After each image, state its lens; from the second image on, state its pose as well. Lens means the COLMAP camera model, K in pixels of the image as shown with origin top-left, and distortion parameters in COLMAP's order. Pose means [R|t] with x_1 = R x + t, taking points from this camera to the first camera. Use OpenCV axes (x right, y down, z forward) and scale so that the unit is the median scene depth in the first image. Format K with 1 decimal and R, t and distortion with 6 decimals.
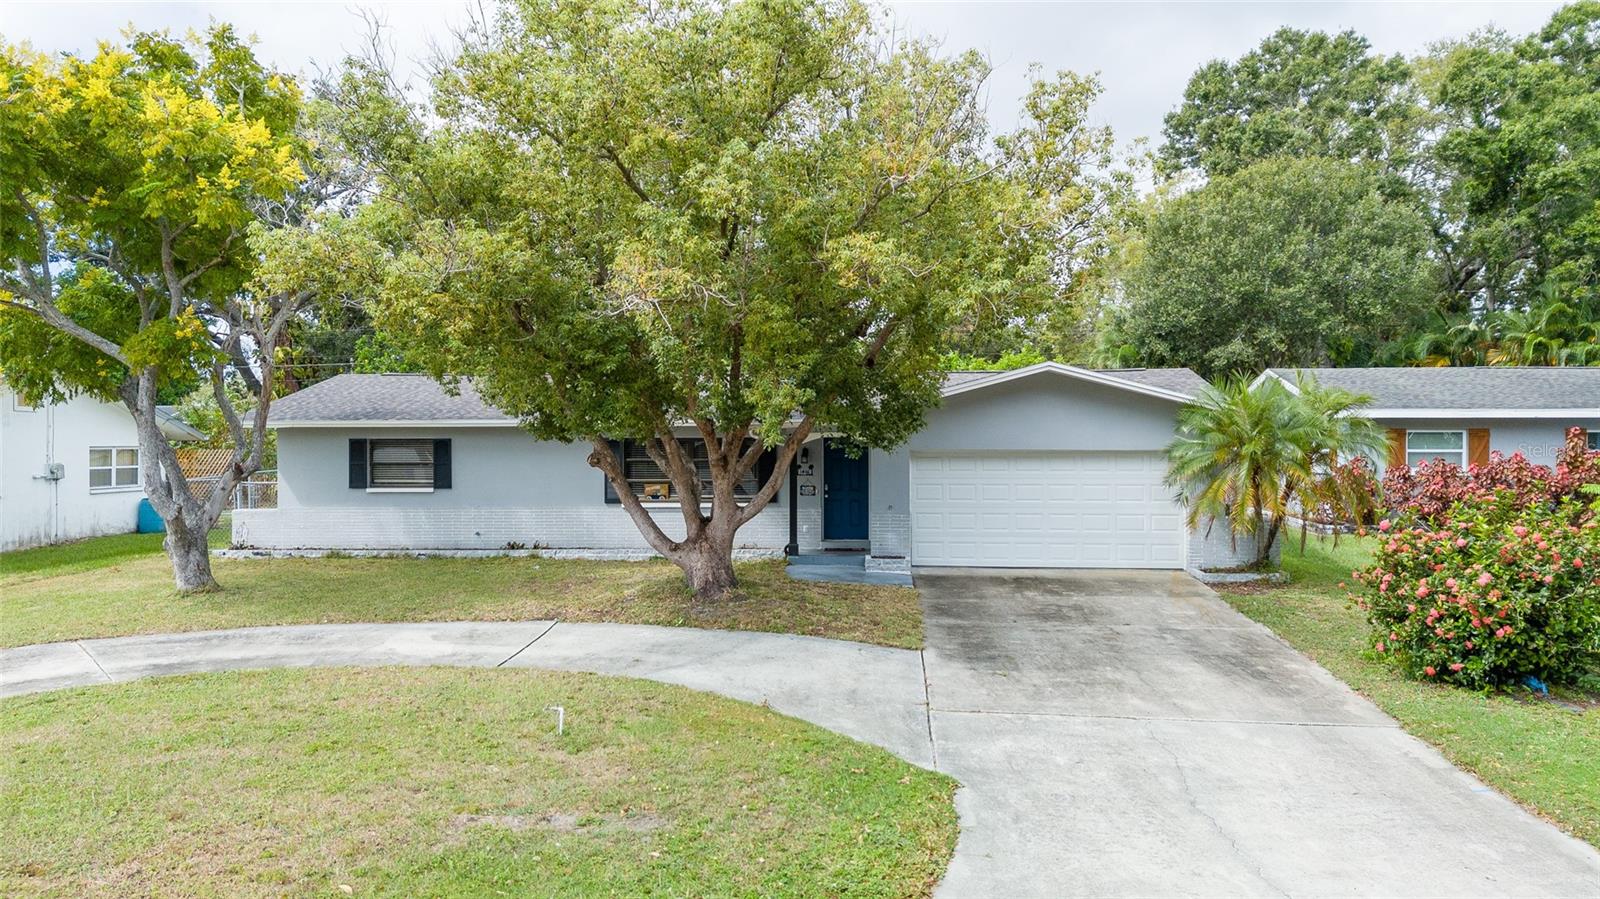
lens RADIAL K [[1172.3, 0, 800.0], [0, 1172.3, 449.5], [0, 0, 1]] dist [0.069855, -0.077942]
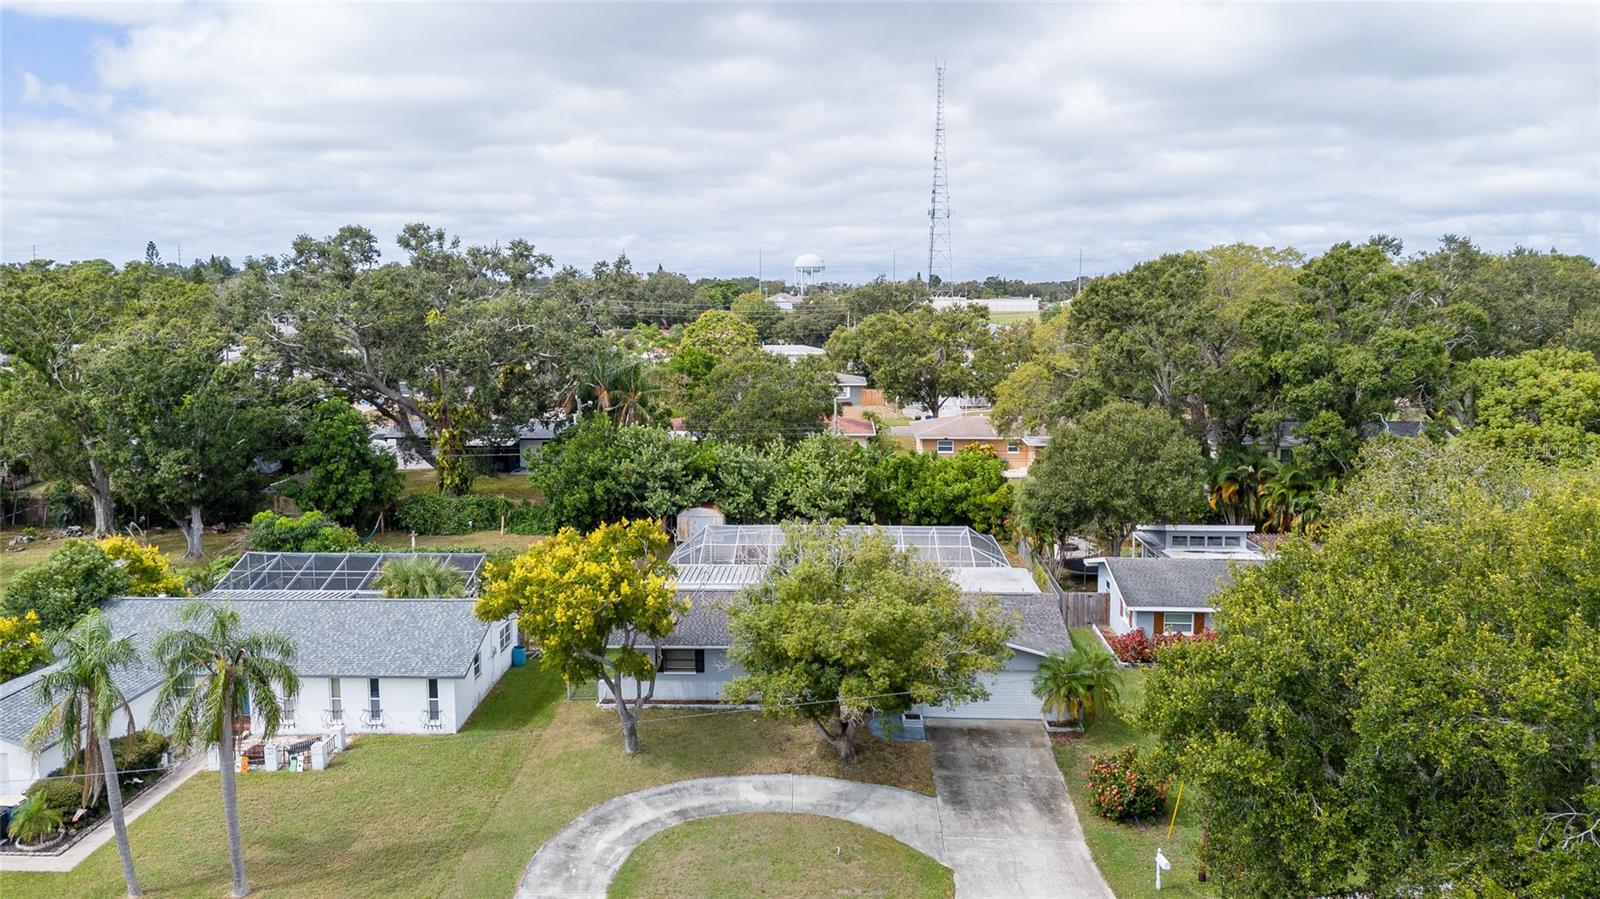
lens RADIAL K [[1172.3, 0, 800.0], [0, 1172.3, 449.5], [0, 0, 1]] dist [0.069855, -0.077942]
pose [[0.999154, -0.006373, 0.040620, -0.274587], [0.001089, 0.991670, 0.128800, -0.844922], [-0.041102, -0.128646, 0.990838, -1.388508]]
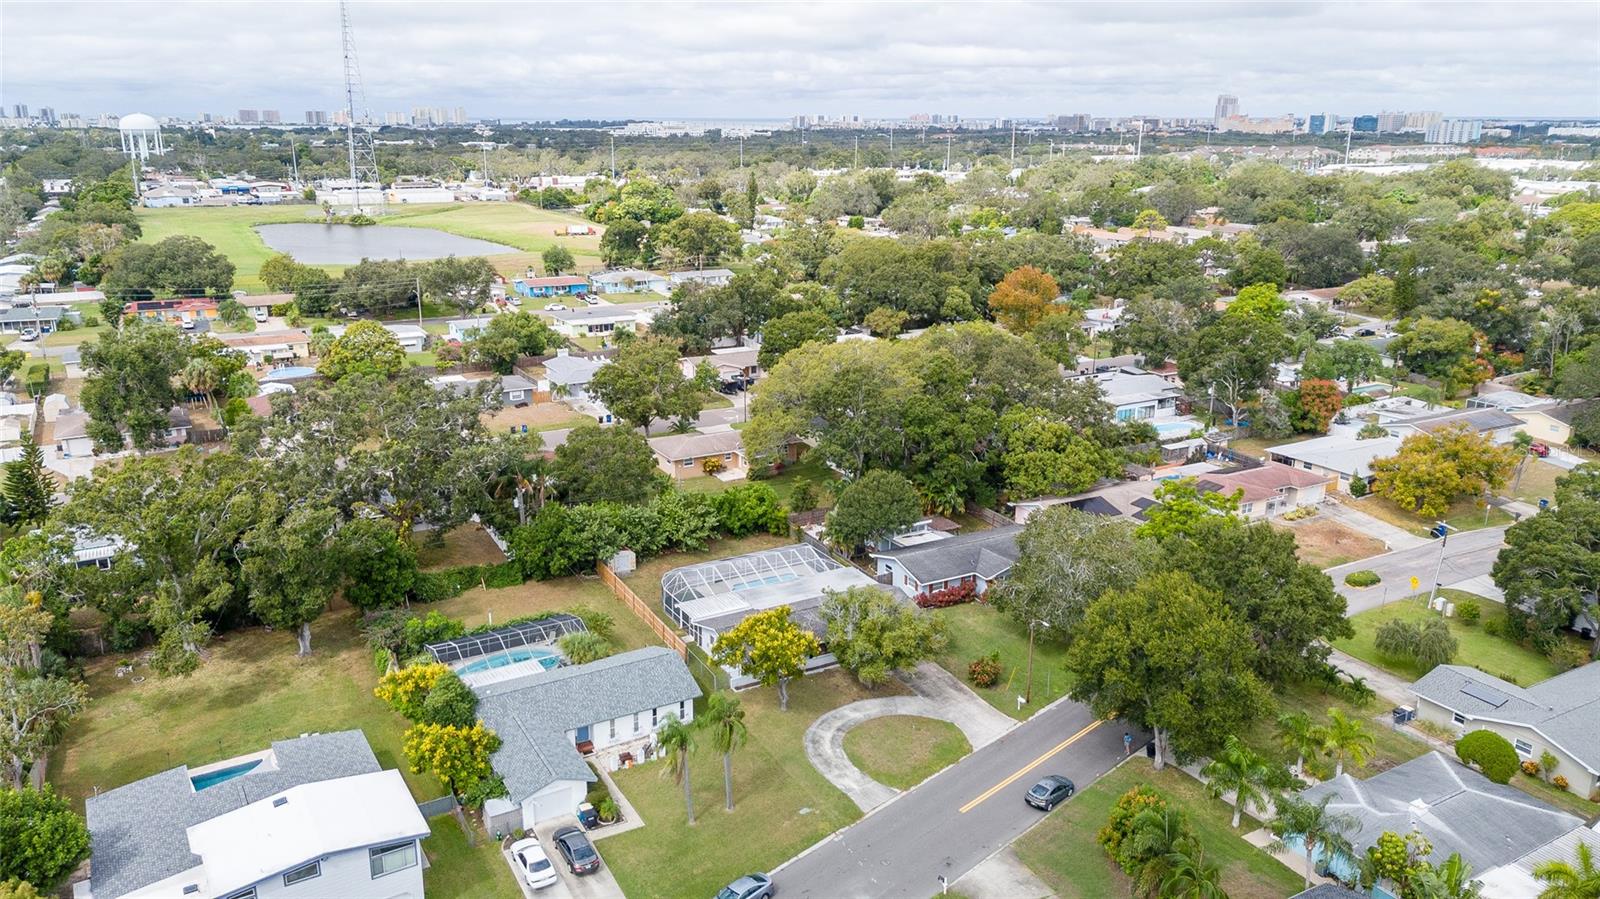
lens RADIAL K [[1172.3, 0, 800.0], [0, 1172.3, 449.5], [0, 0, 1]] dist [0.069855, -0.077942]
pose [[0.822441, -0.148318, 0.549174, -3.243258], [-0.001144, 0.964978, 0.262330, -2.426688], [-0.568849, -0.216379, 0.793468, -2.988952]]
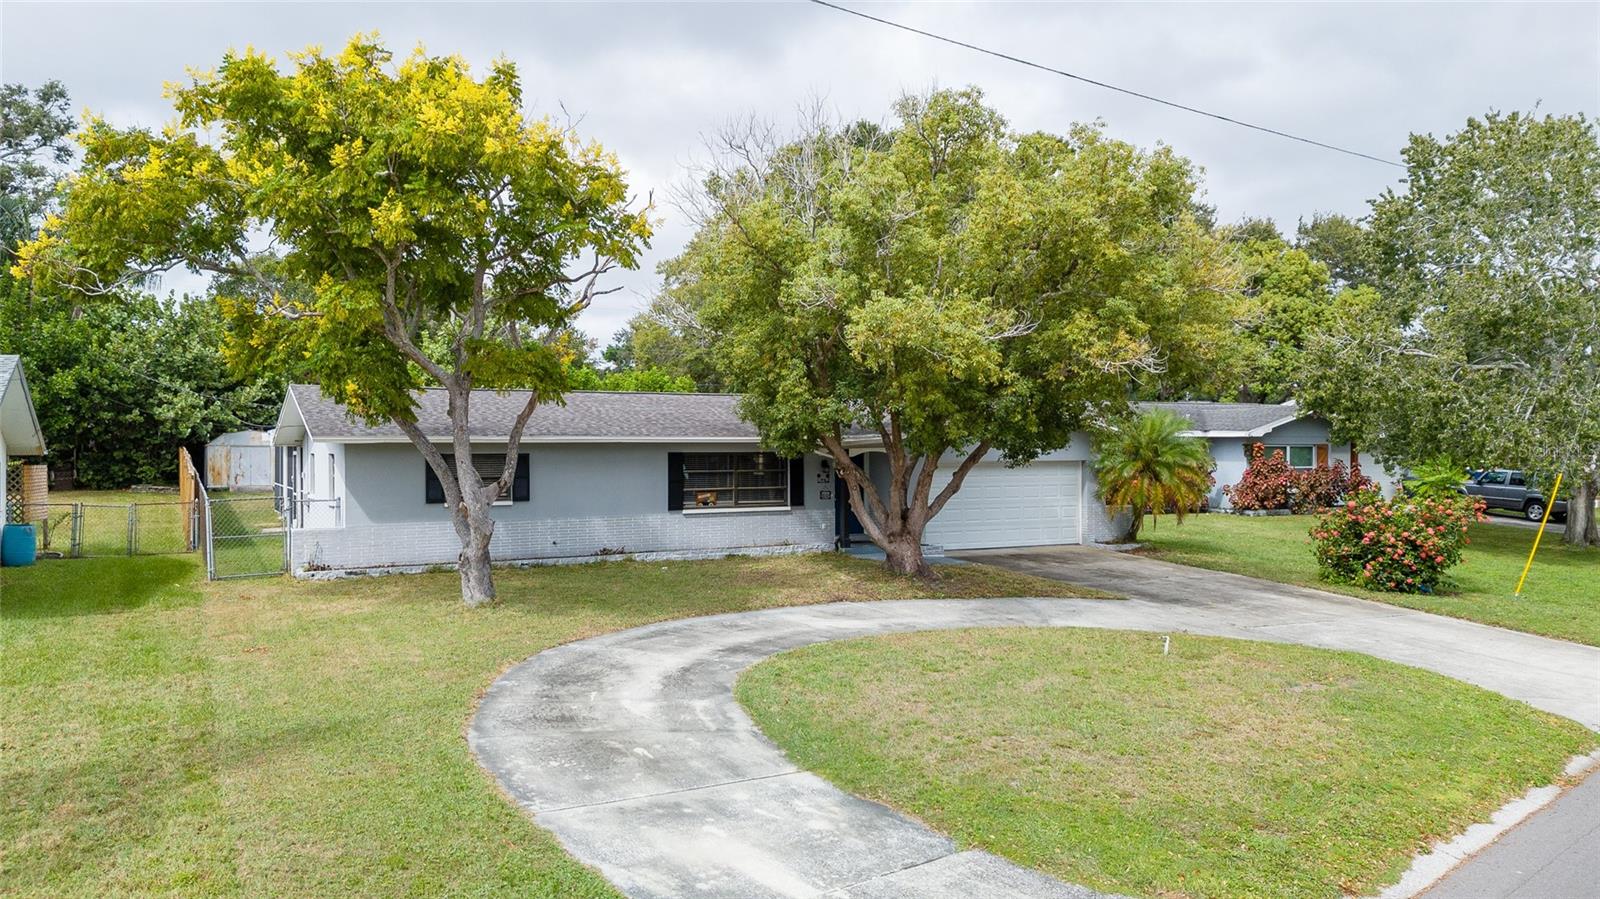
lens RADIAL K [[1172.3, 0, 800.0], [0, 1172.3, 449.5], [0, 0, 1]] dist [0.069855, -0.077942]
pose [[0.840410, -0.002039, 0.541948, -0.879462], [0.004040, 0.999989, -0.002502, -0.012406], [-0.541937, 0.004292, 0.840408, -0.019434]]
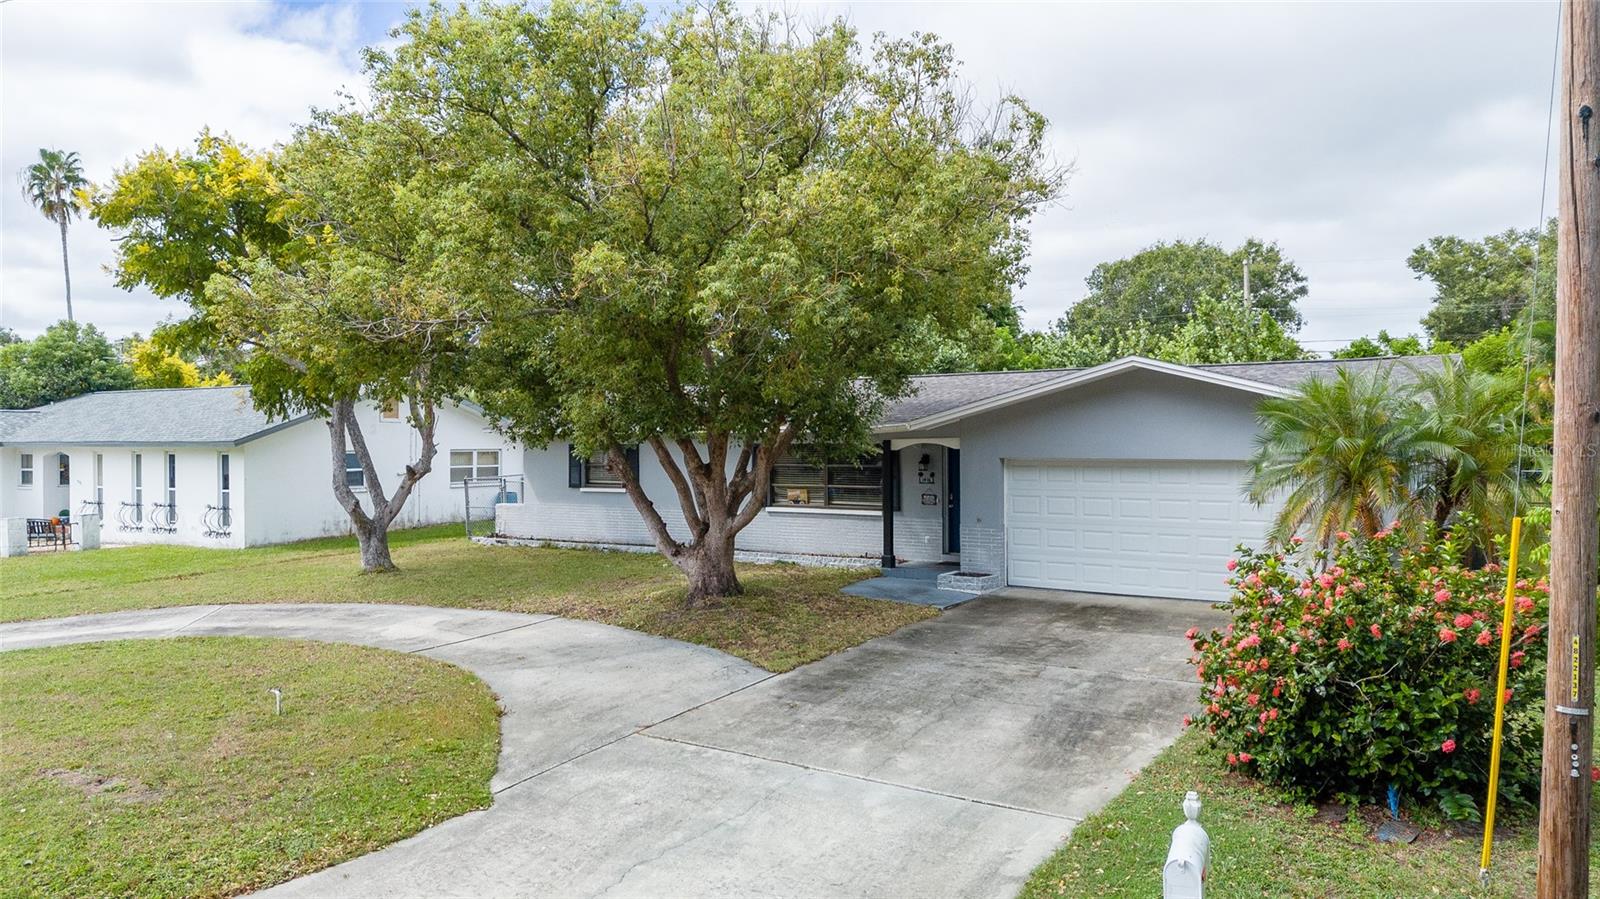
lens RADIAL K [[1172.3, 0, 800.0], [0, 1172.3, 449.5], [0, 0, 1]] dist [0.069855, -0.077942]
pose [[0.878863, 0.002886, -0.477065, 0.475784], [-0.001596, 0.999994, 0.003110, -0.010346], [0.477071, -0.001972, 0.878862, 0.147262]]
